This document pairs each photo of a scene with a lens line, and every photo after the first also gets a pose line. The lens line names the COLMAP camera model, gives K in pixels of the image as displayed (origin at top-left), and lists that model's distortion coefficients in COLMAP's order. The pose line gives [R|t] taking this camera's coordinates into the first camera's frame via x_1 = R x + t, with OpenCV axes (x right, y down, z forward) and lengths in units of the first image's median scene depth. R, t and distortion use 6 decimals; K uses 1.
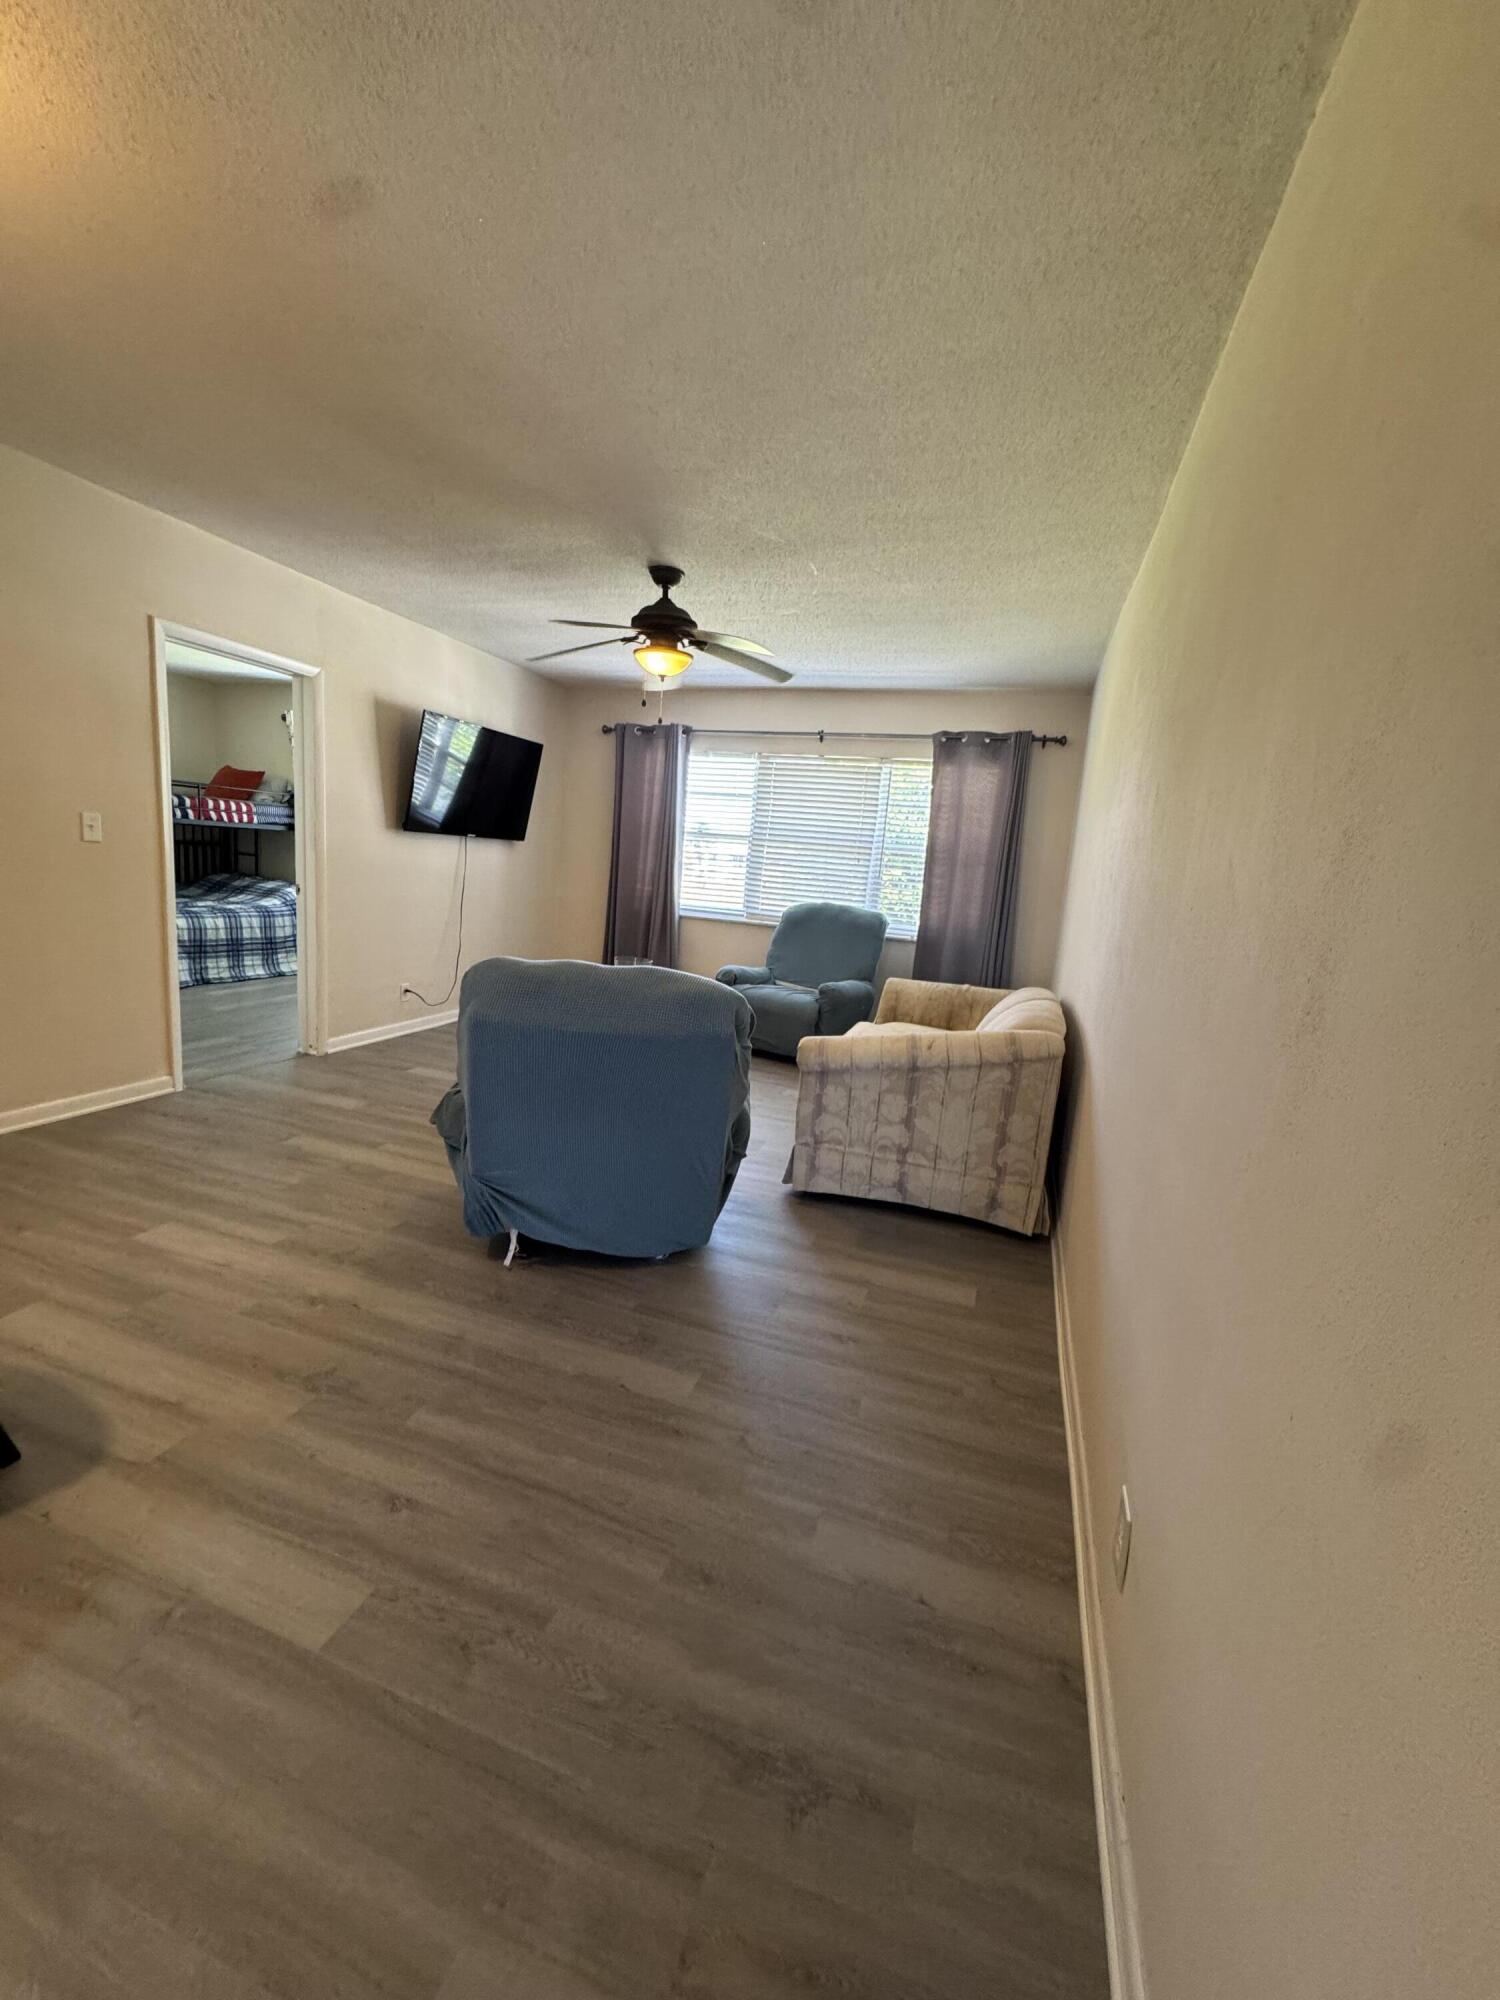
lens RADIAL K [[797.7, 0, 750.0], [0, 797.7, 1000.0], [0, 0, 1]] dist [-0.001329, 0.000385]
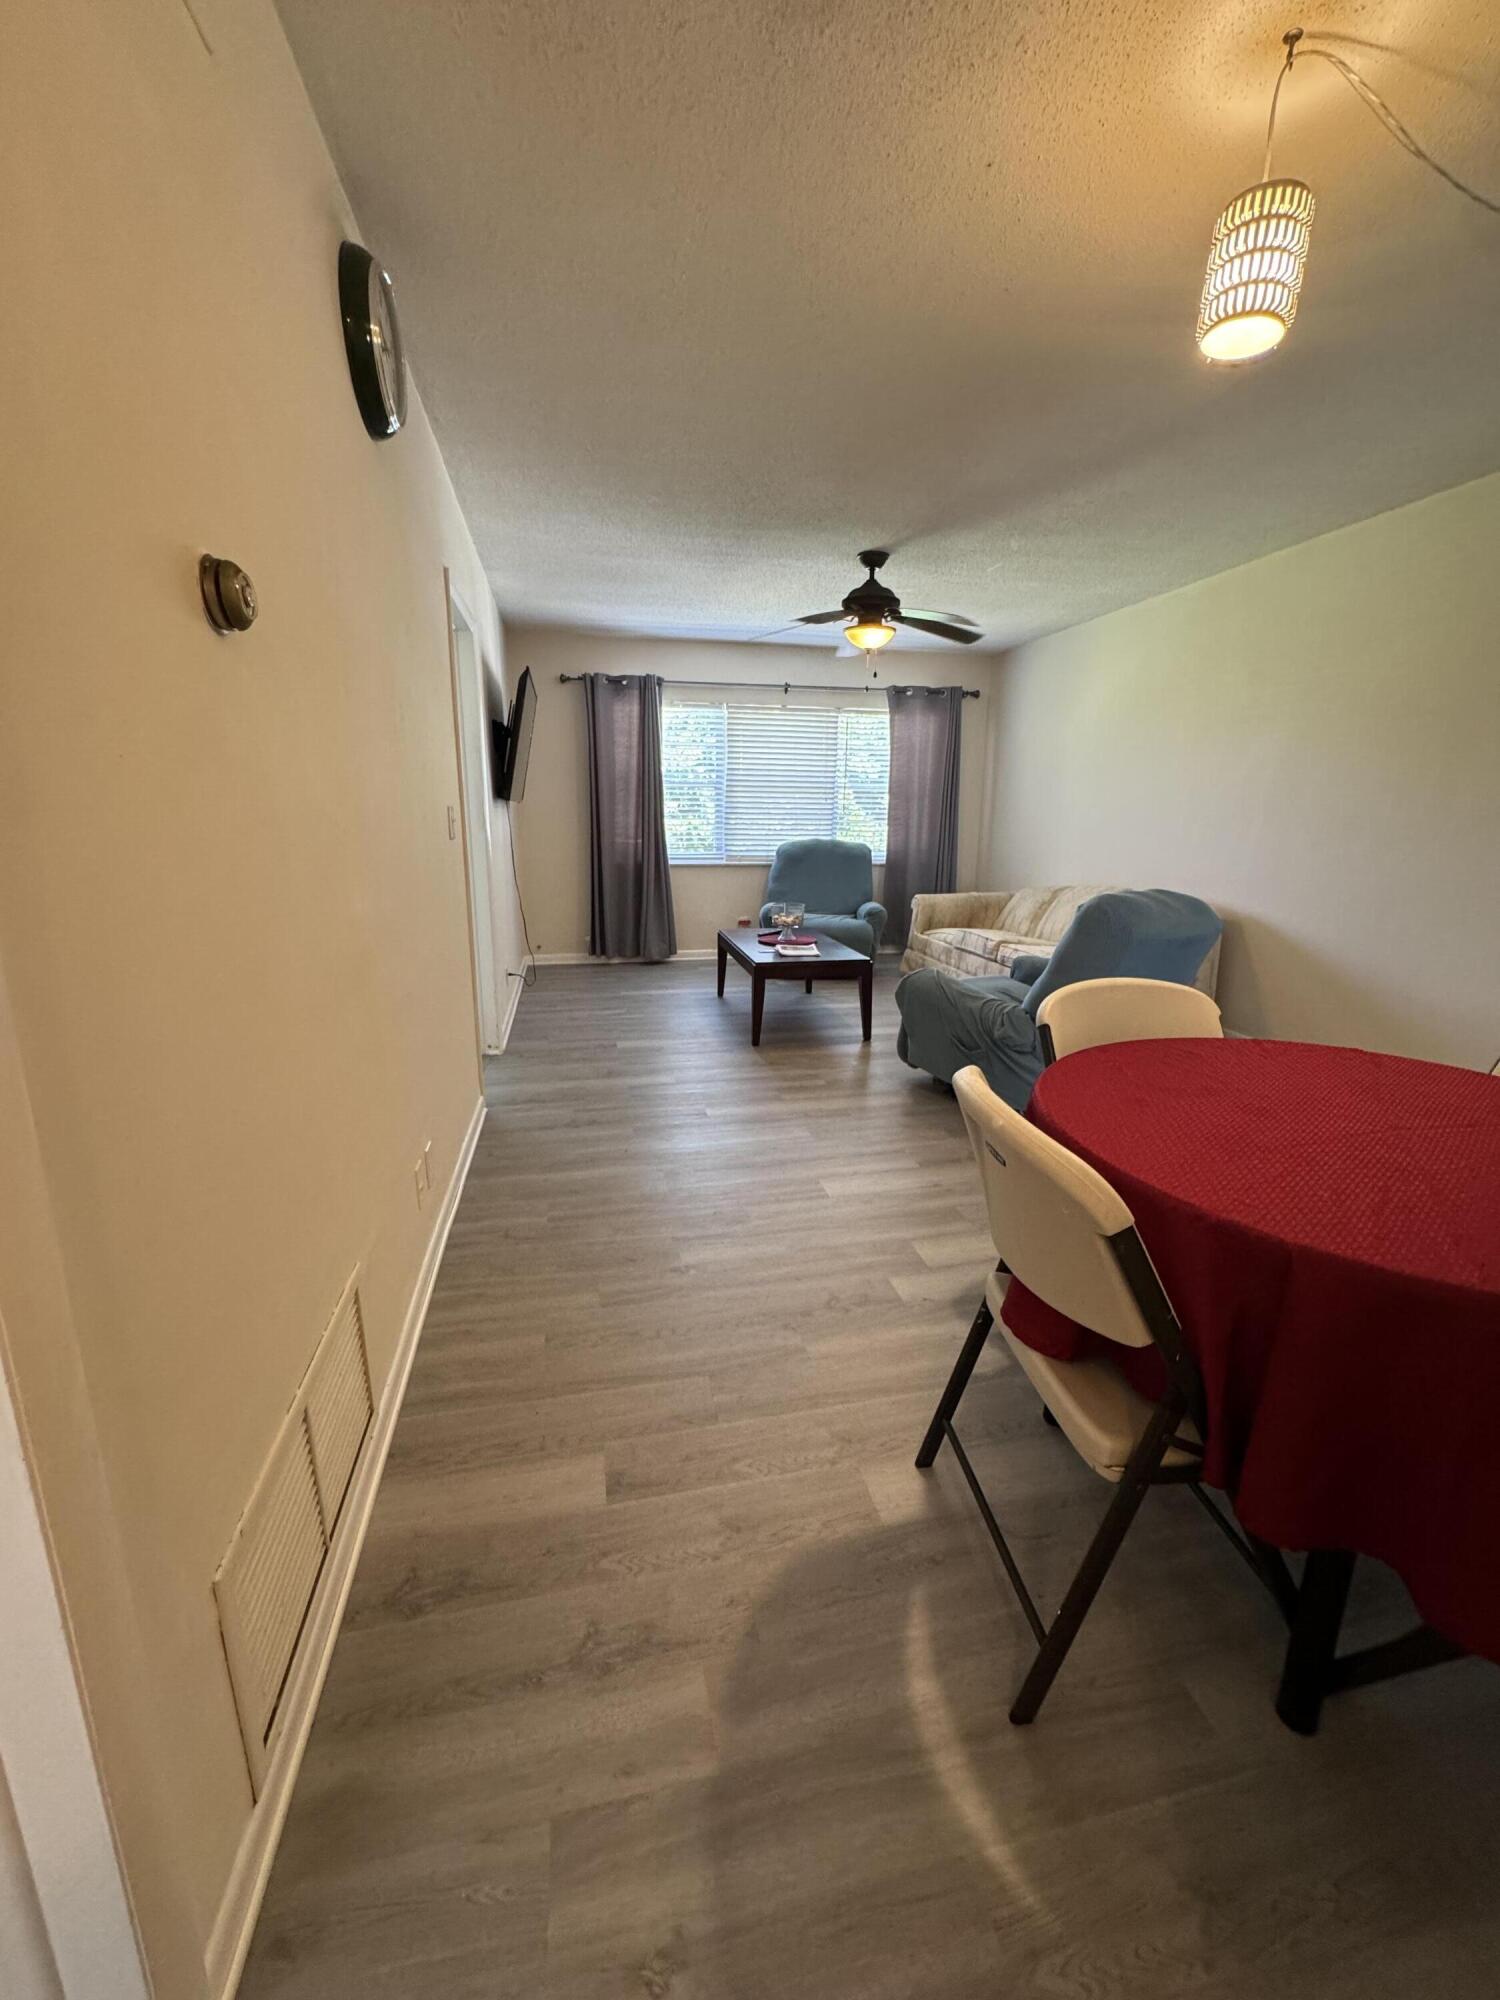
lens RADIAL K [[795.5, 0, 750.0], [0, 795.5, 1000.0], [0, 0, 1]] dist [0.002106, 0.000383]
pose [[0.855452, -0.189073, 0.482134, -0.607293], [0.148107, 0.981407, 0.122081, -0.051340], [-0.496252, -0.033027, 0.867550, 0.054433]]
